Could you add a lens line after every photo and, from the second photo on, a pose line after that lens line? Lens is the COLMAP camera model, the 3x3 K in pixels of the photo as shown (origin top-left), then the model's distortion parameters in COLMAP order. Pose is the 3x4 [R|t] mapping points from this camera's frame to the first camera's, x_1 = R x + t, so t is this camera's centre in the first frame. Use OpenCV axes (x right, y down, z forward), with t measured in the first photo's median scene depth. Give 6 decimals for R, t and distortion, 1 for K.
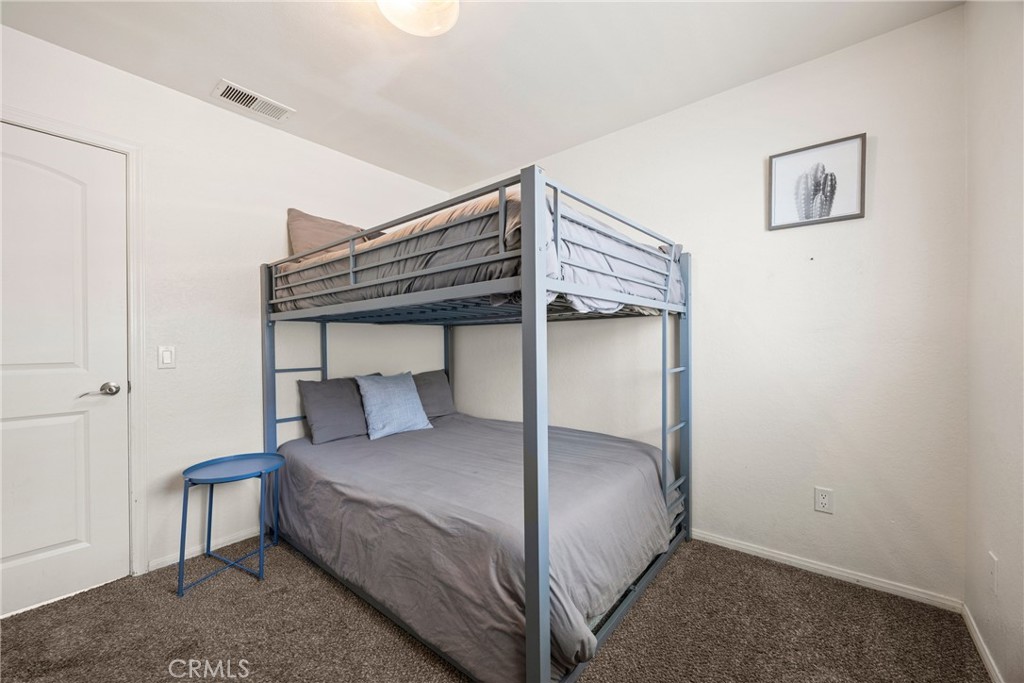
lens RADIAL K [[397.6, 0, 511.7], [0, 397.6, 341.8], [0, 0, 1]] dist [-0.002875, 0.000661]
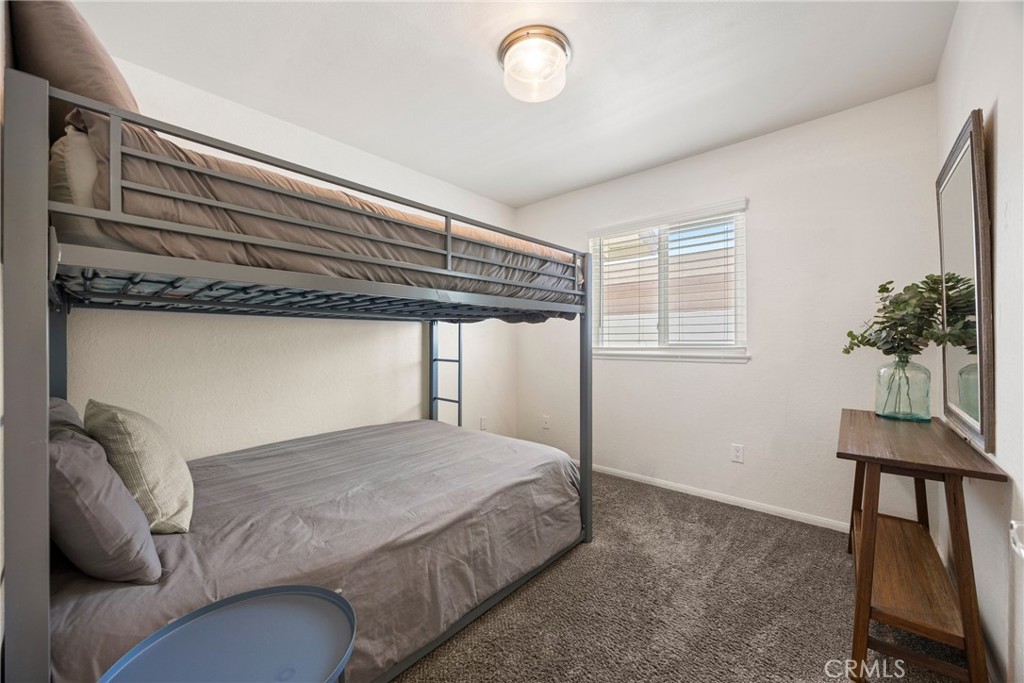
lens RADIAL K [[397.6, 0, 511.3], [0, 397.6, 342.1], [0, 0, 1]] dist [-0.002875, 0.000661]
pose [[0.030817, 0.008605, 0.999488, -1.409926], [-0.002744, 0.999960, -0.008525, 0.016996], [-0.999521, -0.002479, 0.030839, 0.959045]]
